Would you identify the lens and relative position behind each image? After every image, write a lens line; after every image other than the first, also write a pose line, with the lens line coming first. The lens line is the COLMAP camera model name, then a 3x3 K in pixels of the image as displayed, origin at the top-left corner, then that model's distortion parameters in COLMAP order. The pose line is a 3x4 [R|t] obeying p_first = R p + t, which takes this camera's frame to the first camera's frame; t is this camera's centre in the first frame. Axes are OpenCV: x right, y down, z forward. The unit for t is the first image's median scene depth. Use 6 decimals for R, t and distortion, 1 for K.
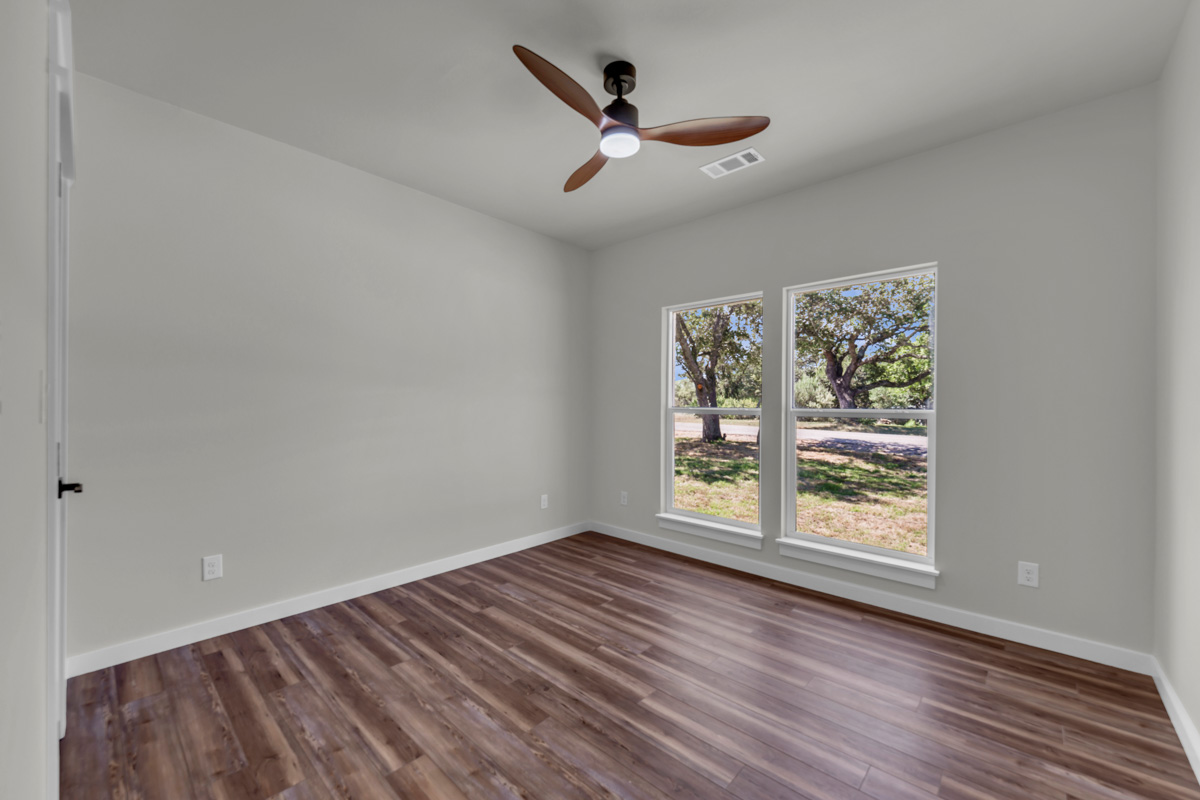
lens RADIAL K [[467.1, 0, 596.2], [0, 467.1, 401.5], [0, 0, 1]] dist [0.009499, -0.002746]
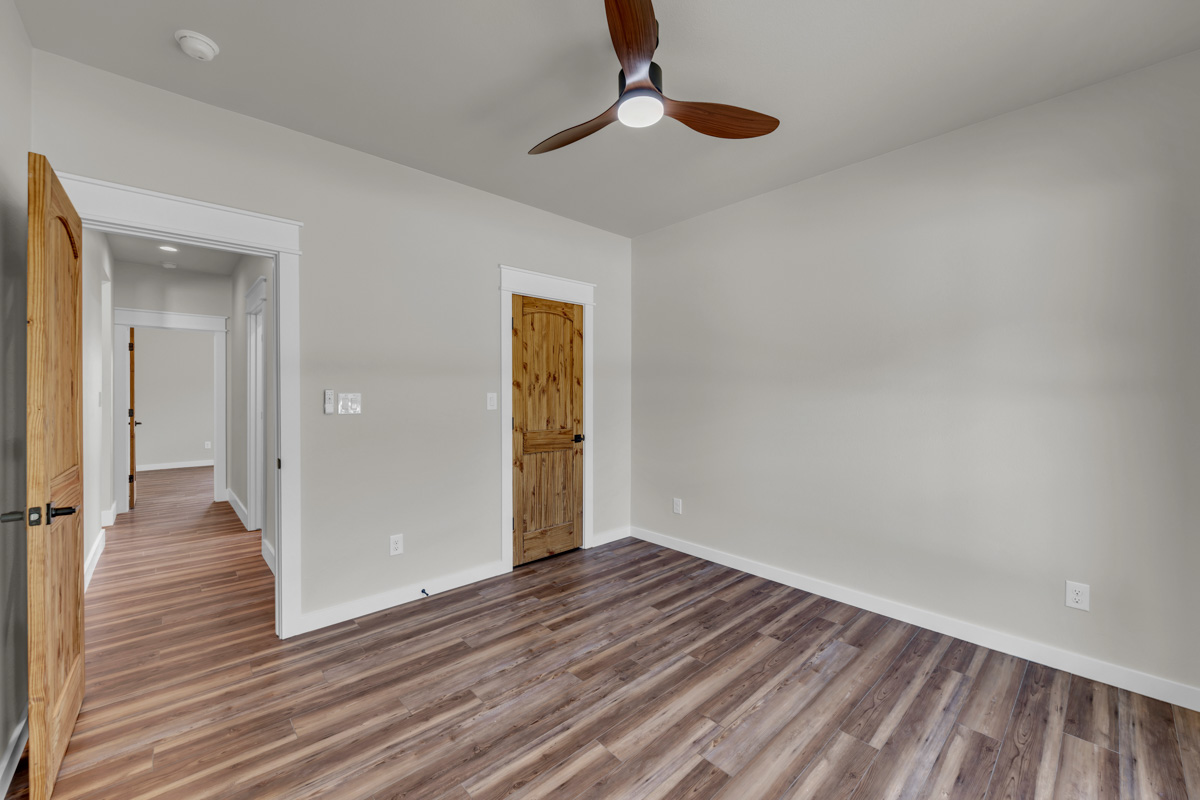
lens RADIAL K [[467.1, 0, 594.8], [0, 467.1, 395.7], [0, 0, 1]] dist [0.009499, -0.002746]
pose [[-0.072750, 0.001469, -0.997349, 0.837771], [0.000374, 0.999999, 0.001446, -0.029022], [0.997350, -0.000268, -0.072751, 0.885140]]
